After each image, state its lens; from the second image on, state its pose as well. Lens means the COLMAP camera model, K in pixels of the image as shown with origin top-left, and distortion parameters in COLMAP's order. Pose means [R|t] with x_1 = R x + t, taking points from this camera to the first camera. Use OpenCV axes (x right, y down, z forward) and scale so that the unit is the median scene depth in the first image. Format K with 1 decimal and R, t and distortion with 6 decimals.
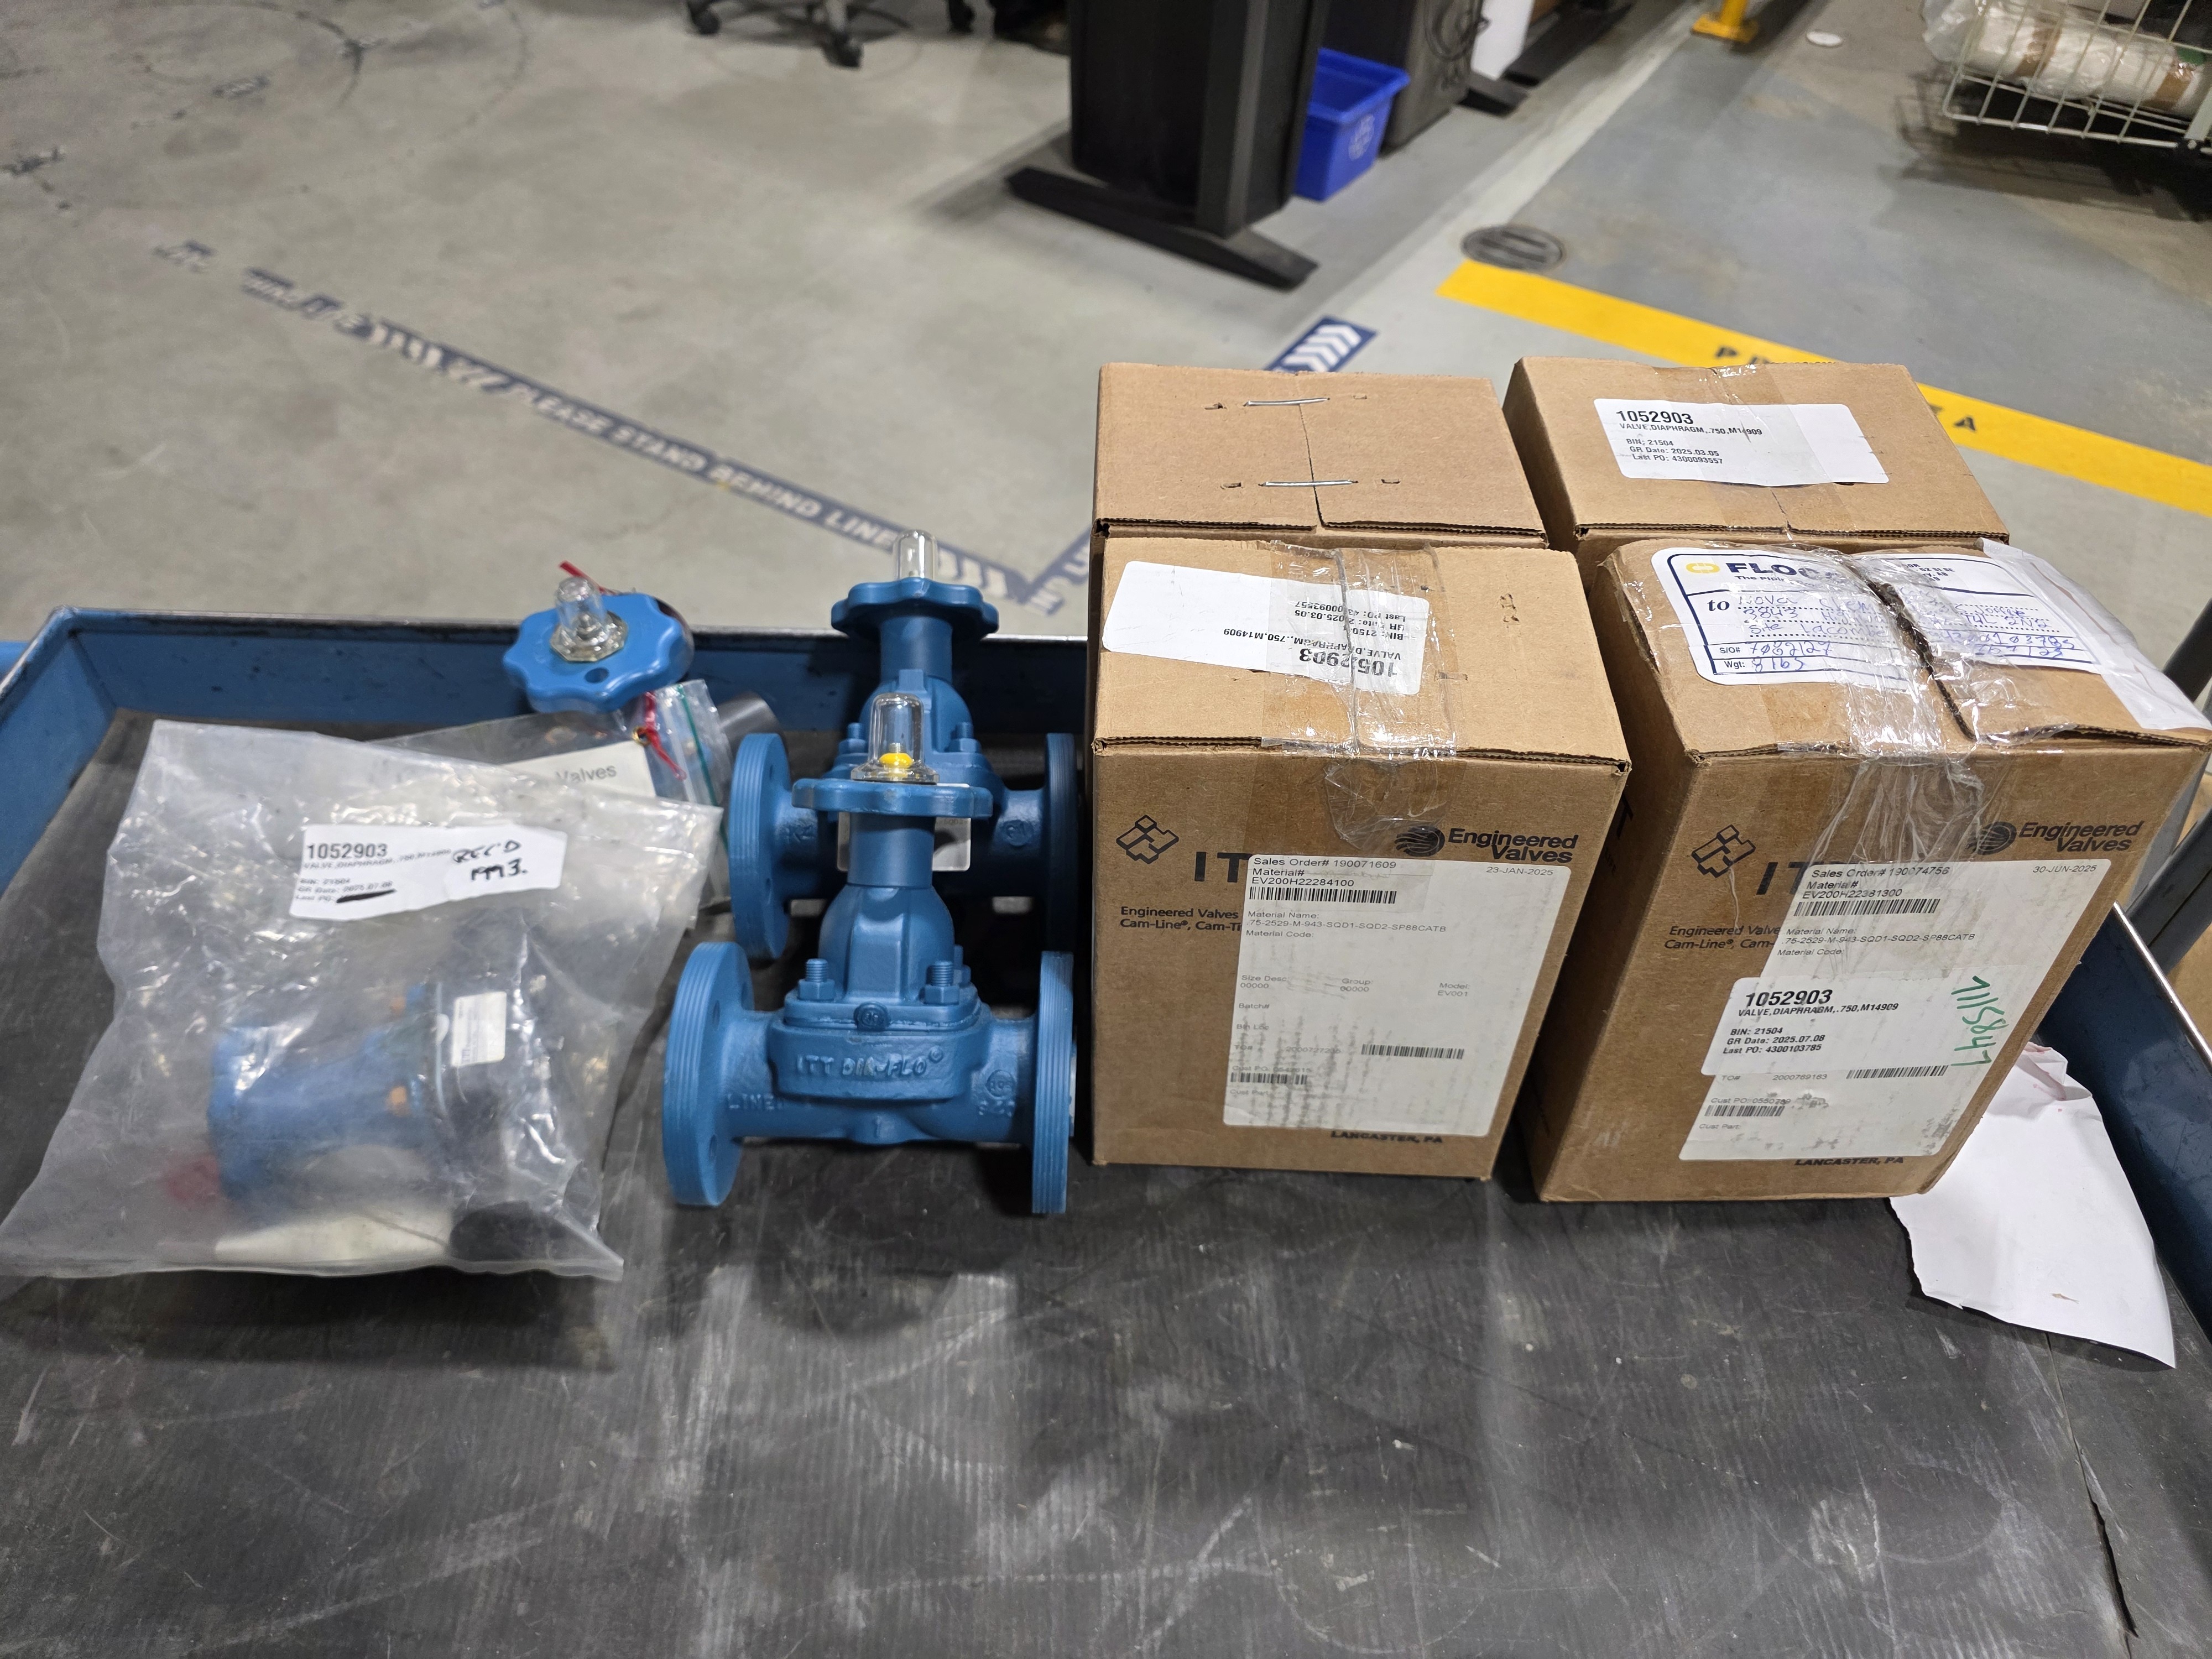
lens RADIAL K [[1502.2, 0, 1109.7], [0, 1502.2, 778.4], [0, 0, 1]] dist [0.006617, -0.006327]
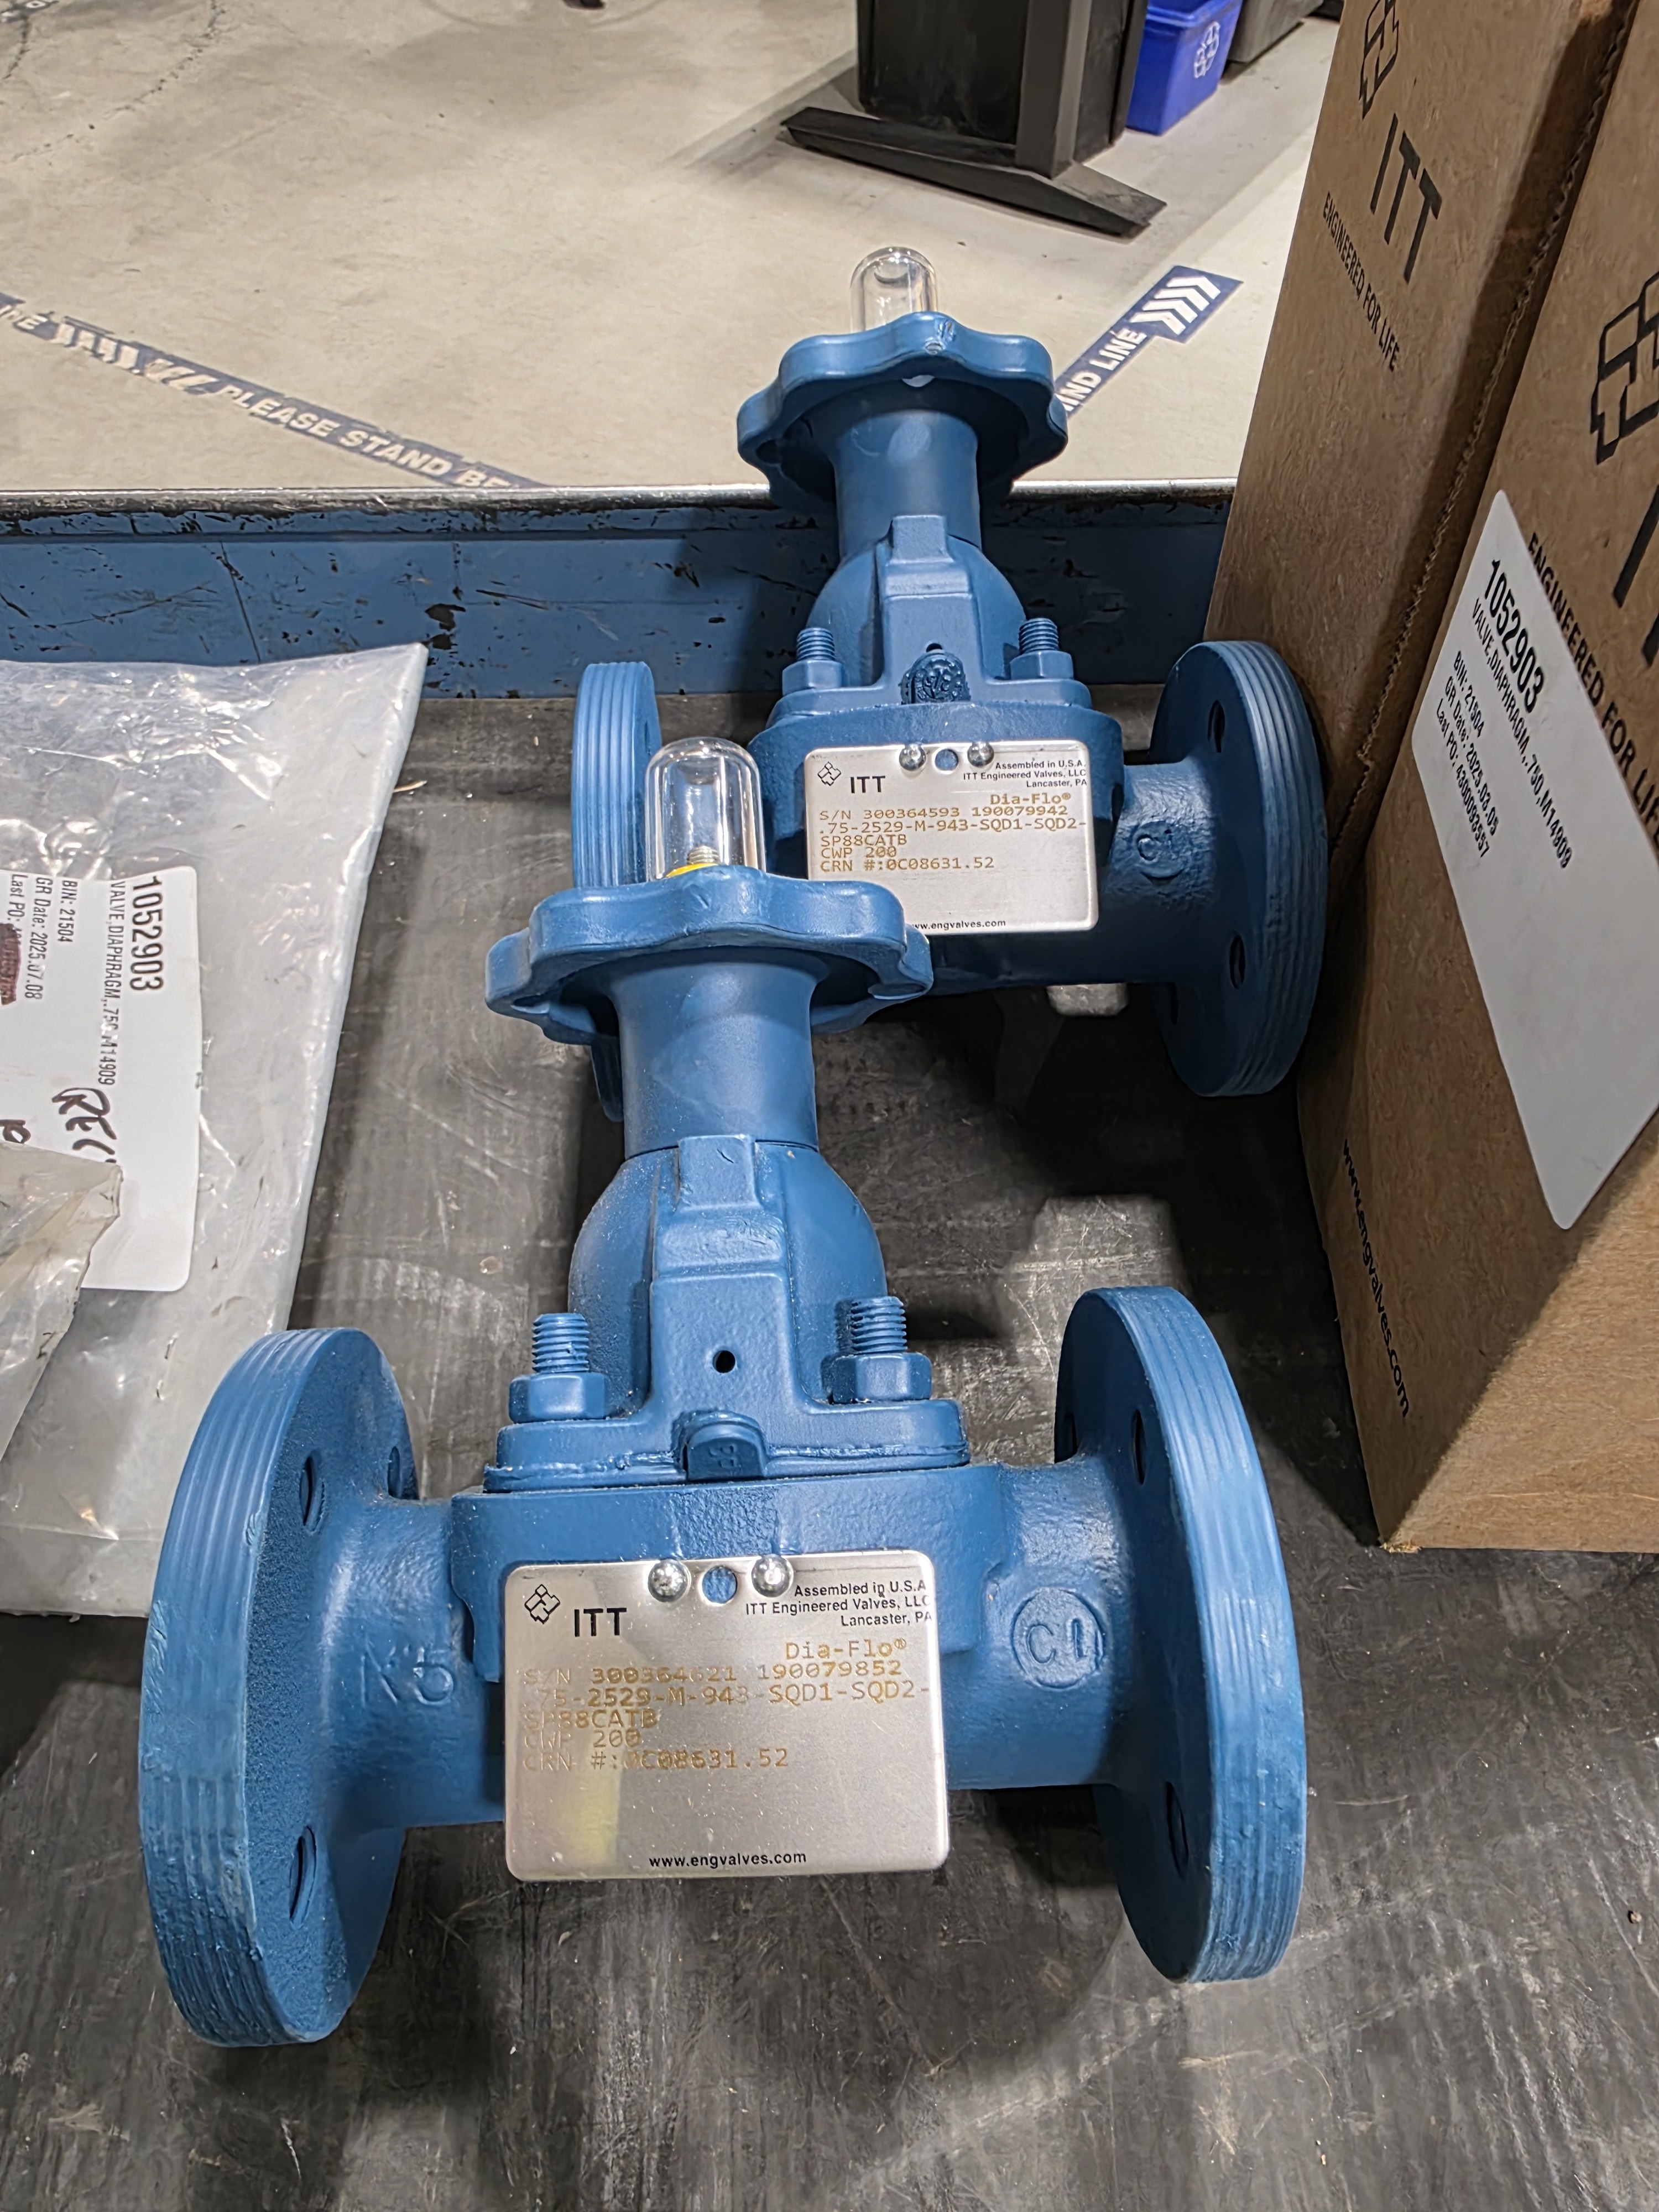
lens RADIAL K [[1502.2, 0, 817.5], [0, 1502.2, 1041.4], [0, 0, 1]] dist [0.006617, -0.006327]
pose [[0.998886, -0.025460, -0.039732, -0.167440], [0.030316, 0.991459, 0.126850, 0.036002], [0.036163, -0.127913, 0.991126, 0.557568]]
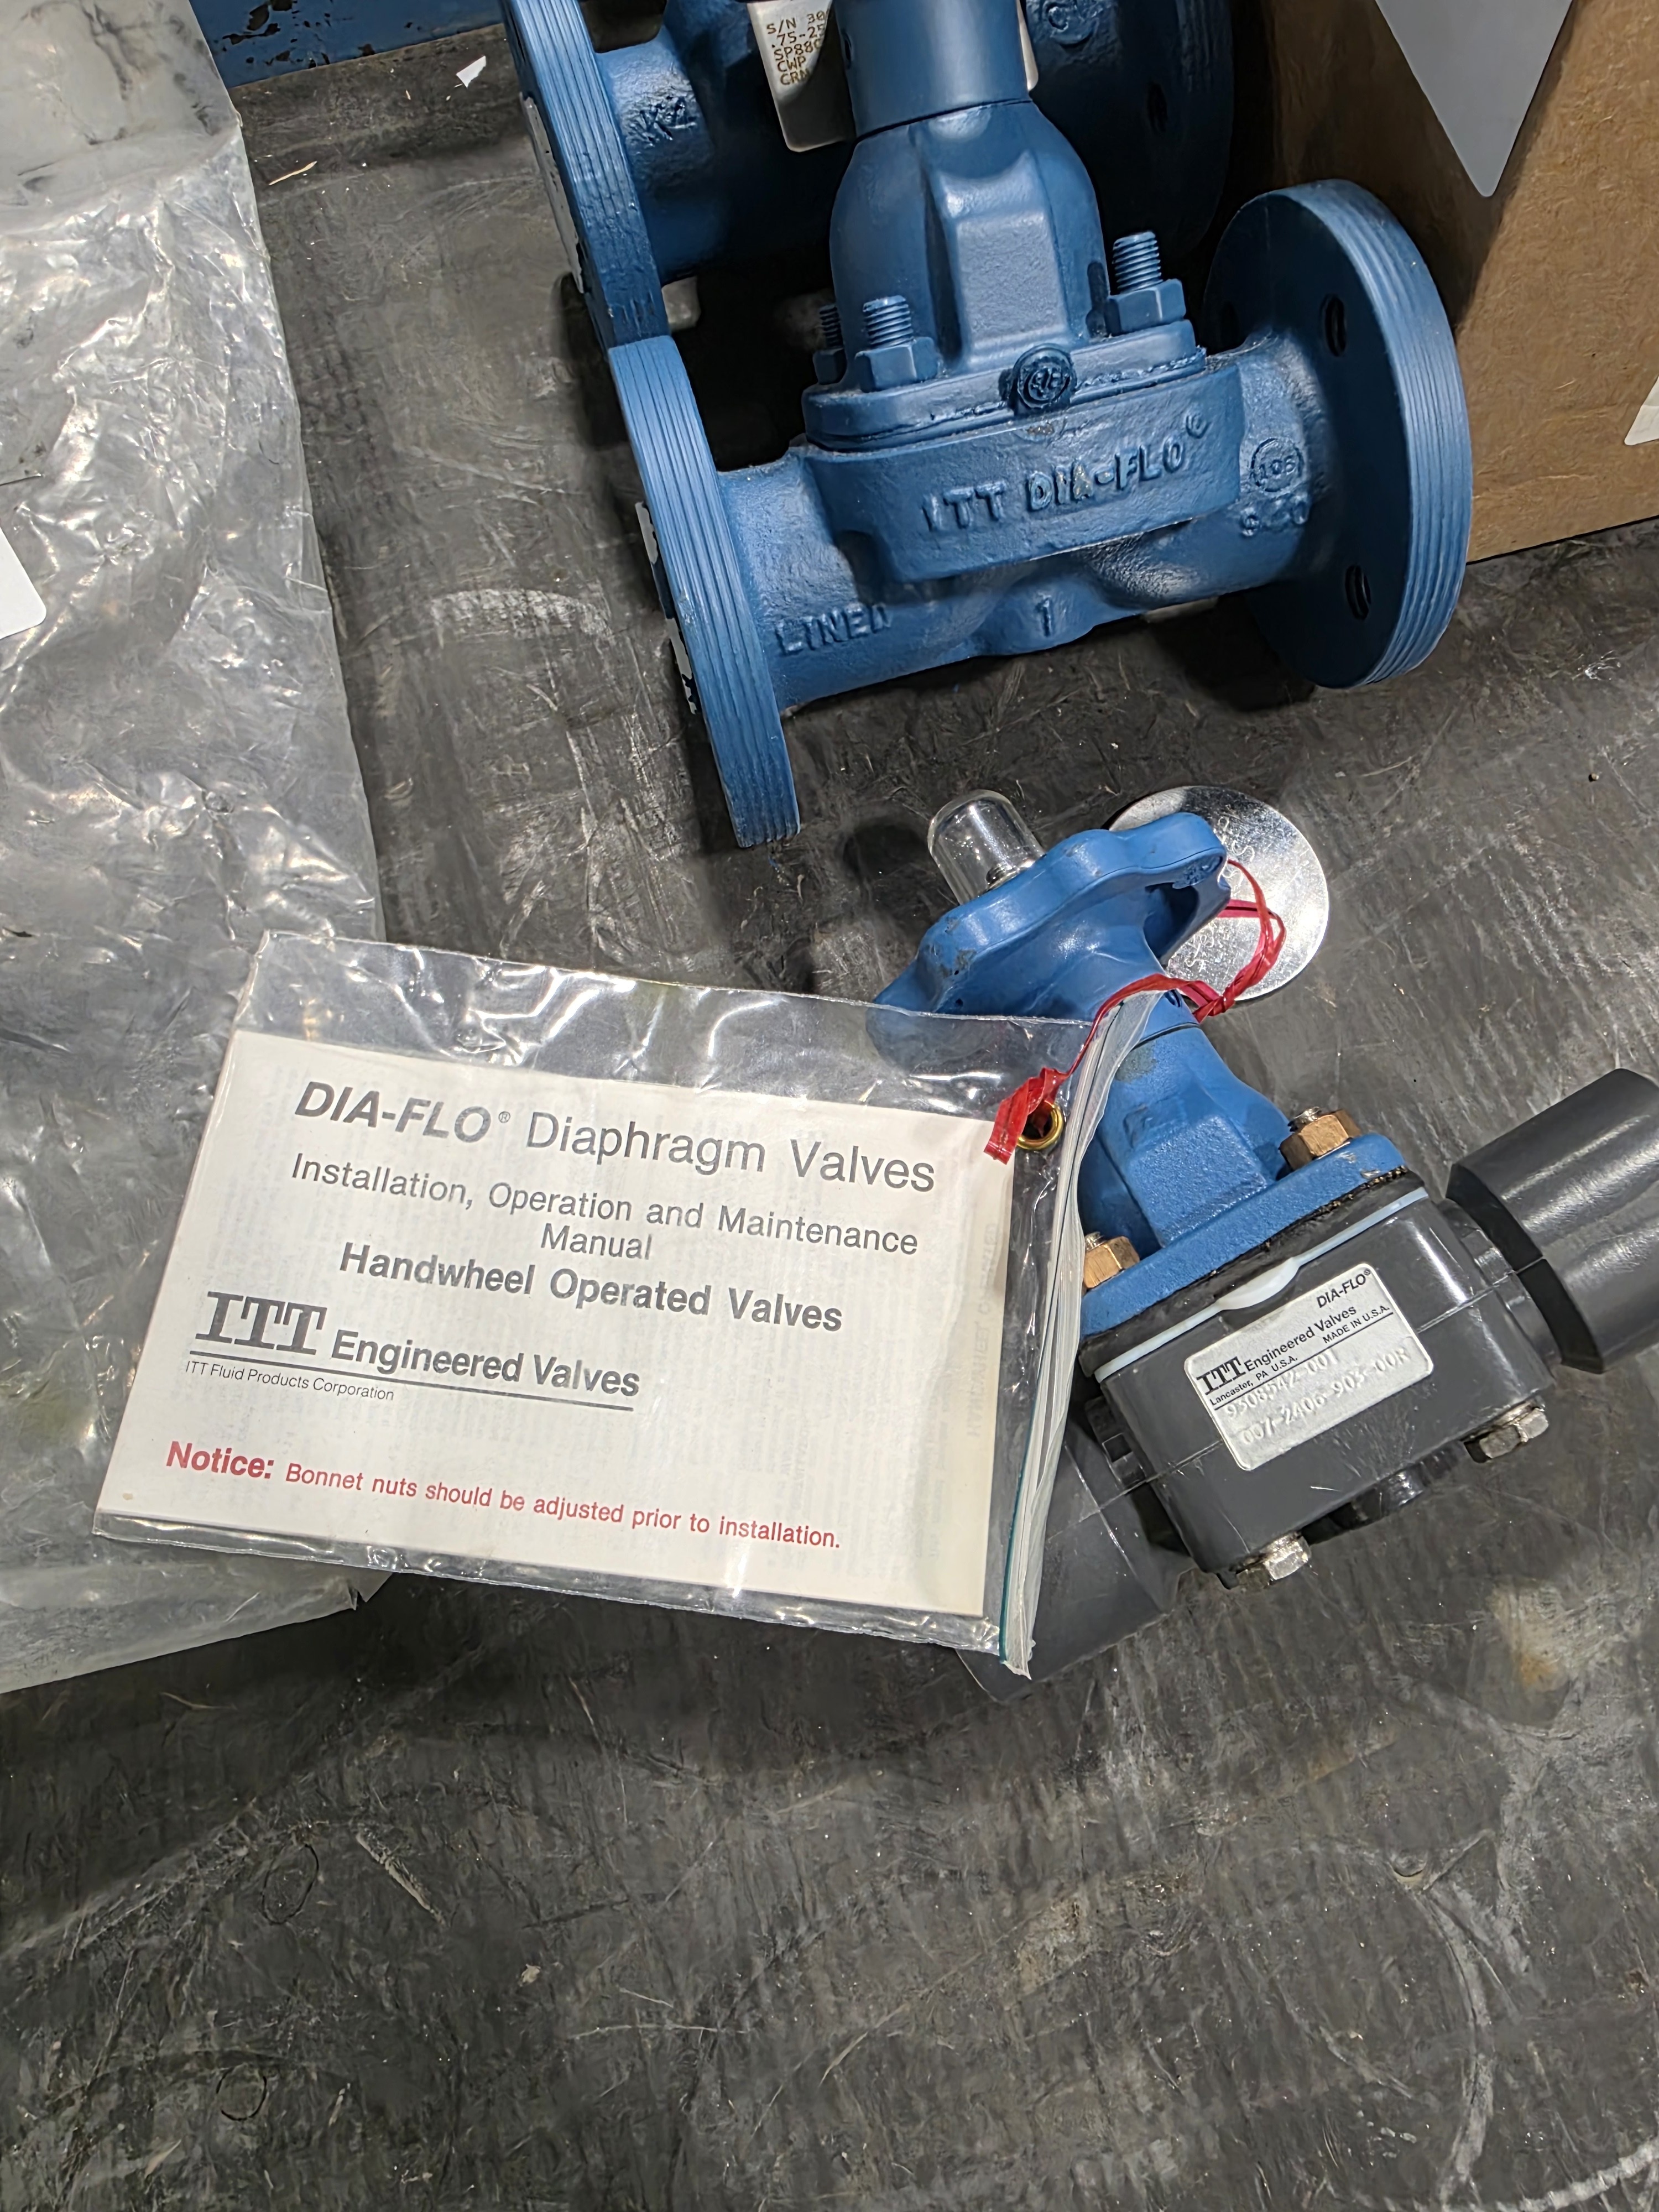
lens RADIAL K [[1502.2, 0, 874.2], [0, 1502.2, 934.9], [0, 0, 1]] dist [0.006617, -0.006327]
pose [[0.960567, -0.276075, 0.033069, -0.249504], [0.240568, 0.884819, 0.399026, 0.100811], [-0.139422, -0.375336, 0.916343, 0.456886]]
